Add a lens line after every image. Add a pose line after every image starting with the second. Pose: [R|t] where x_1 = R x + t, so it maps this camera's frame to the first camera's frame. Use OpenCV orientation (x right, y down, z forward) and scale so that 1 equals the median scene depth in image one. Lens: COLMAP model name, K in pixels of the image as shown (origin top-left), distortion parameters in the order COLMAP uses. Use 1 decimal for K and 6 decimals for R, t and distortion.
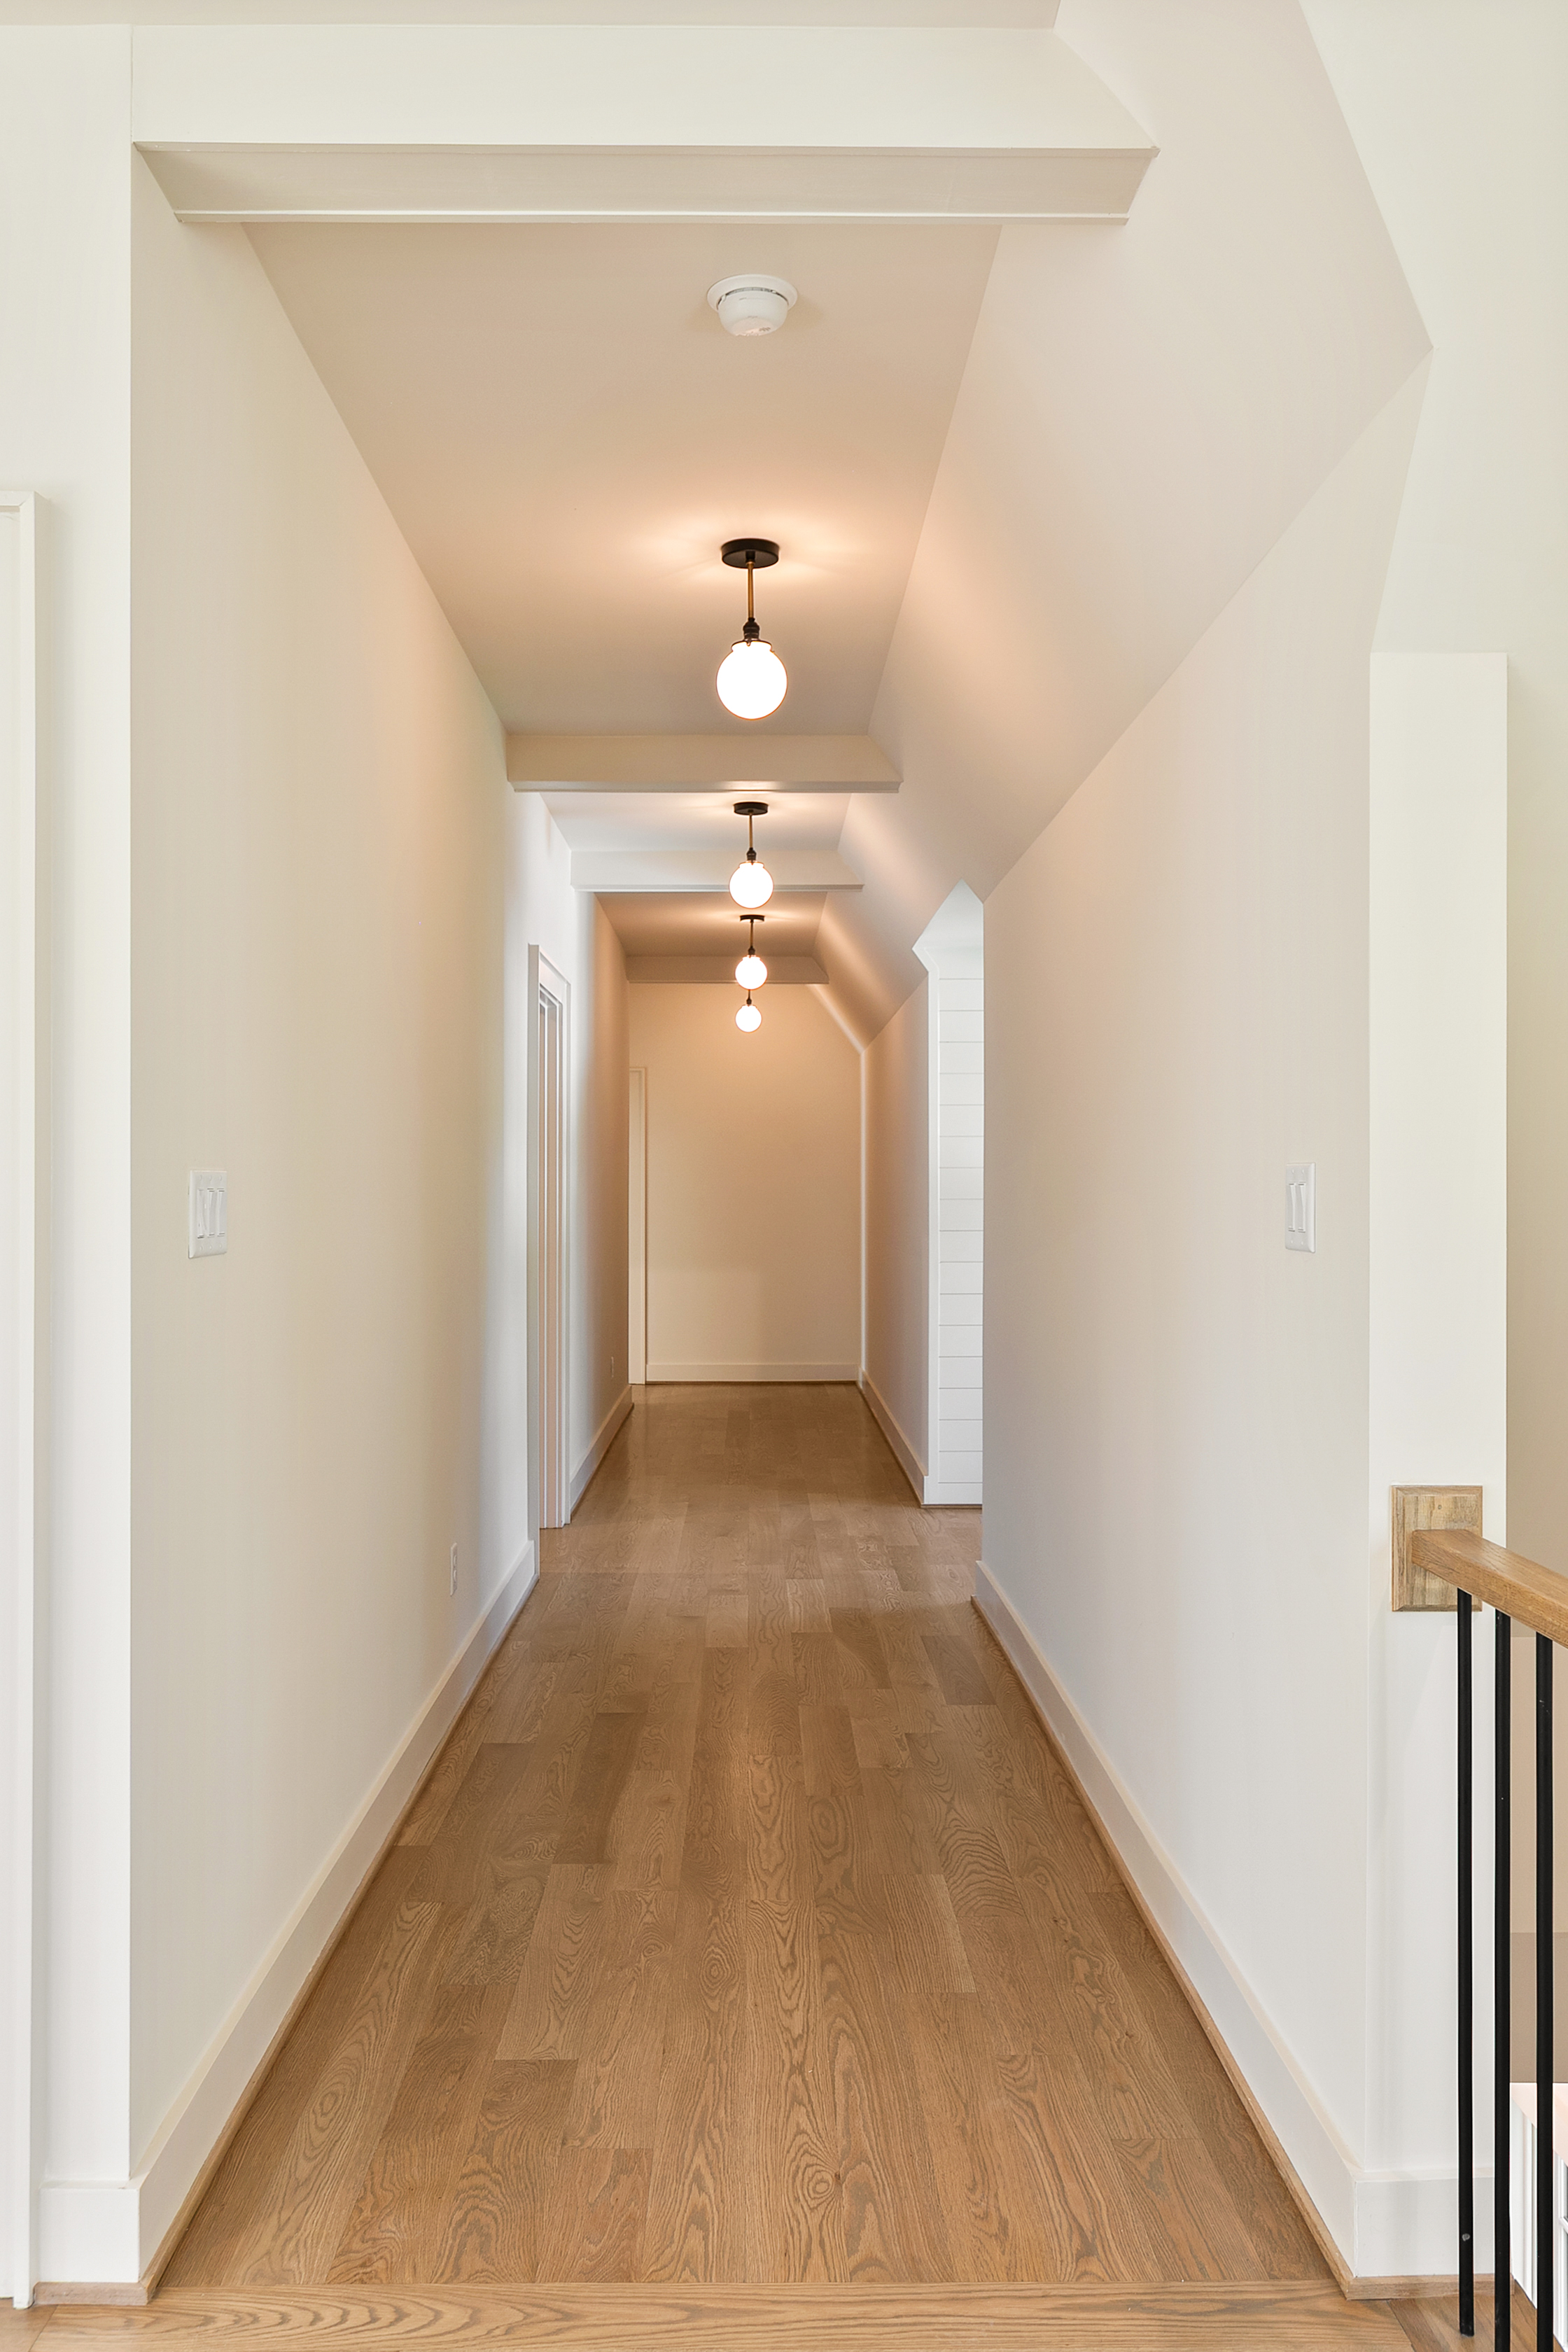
lens RADIAL K [[1786.8, 0, 784.0], [0, 1786.8, 1176.0], [0, 0, 1]] dist [-0.000306, -0.001973]
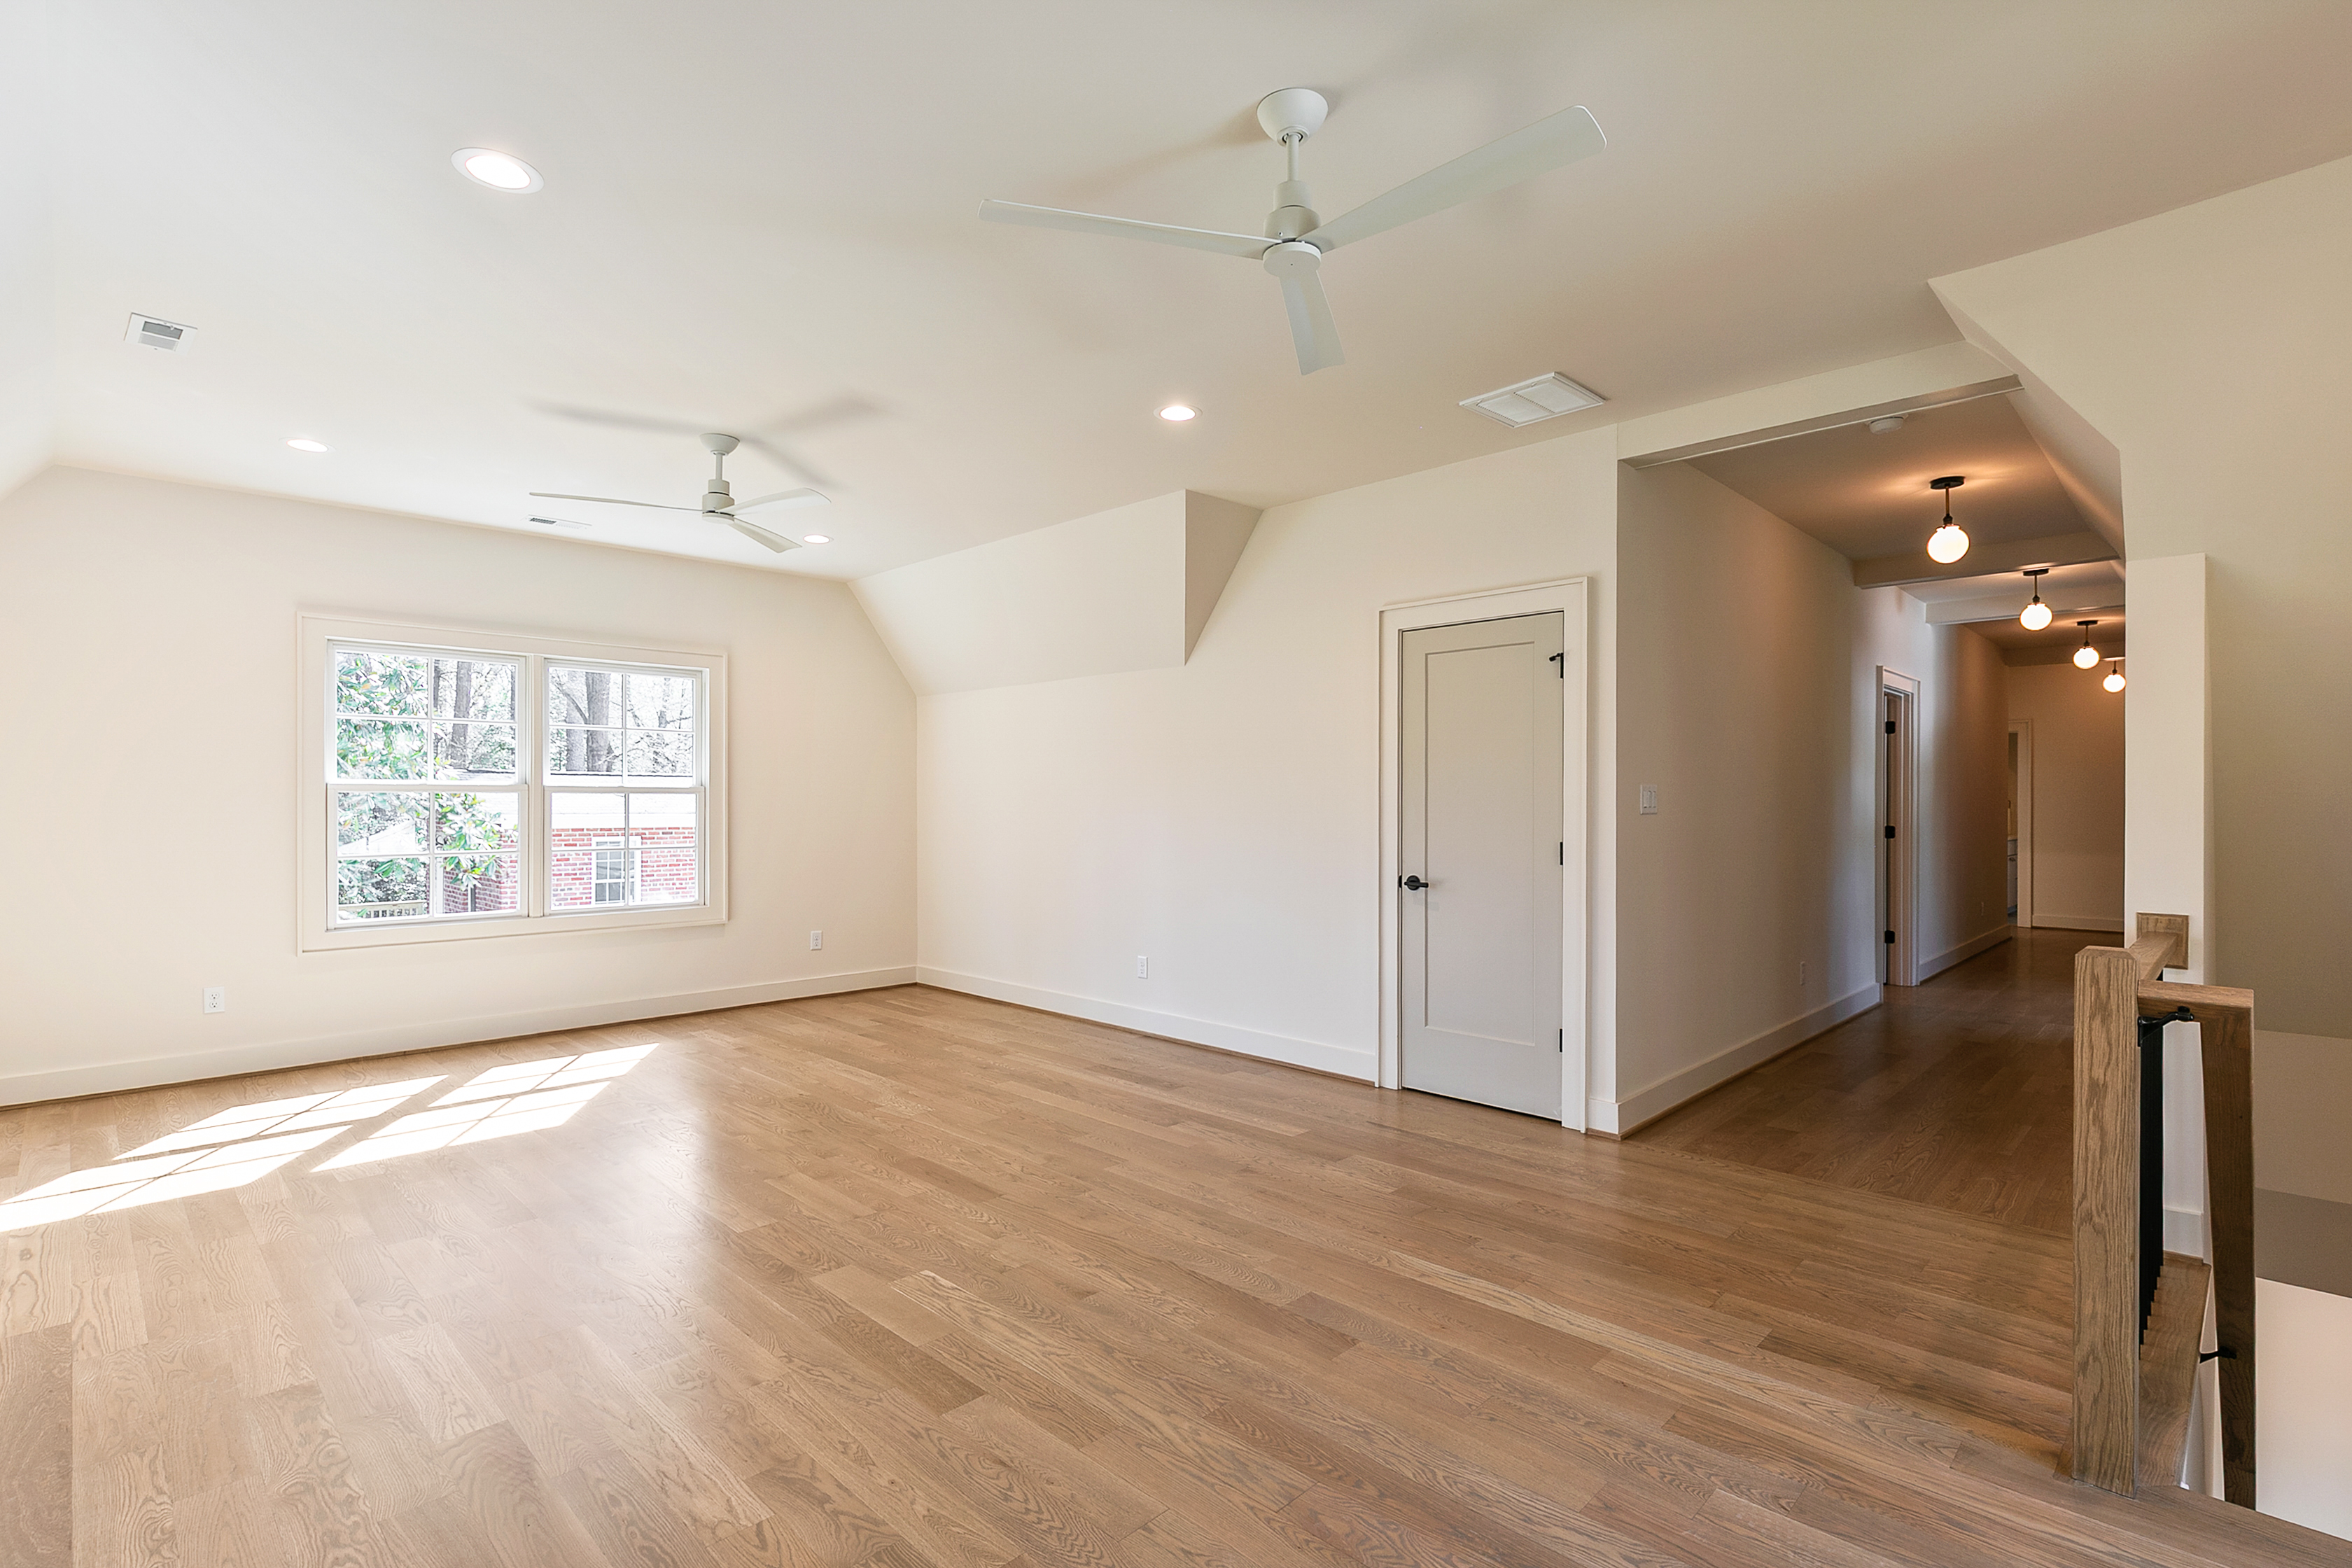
lens RADIAL K [[1093.4, 0, 1191.6], [0, 1093.4, 795.9], [0, 0, 1]] dist [0.000997, -0.000021]
pose [[0.694907, 0.002135, -0.719096, 0.451010], [-0.000251, 0.999996, 0.002726, 0.013356], [0.719099, -0.001714, 0.694905, -0.793505]]
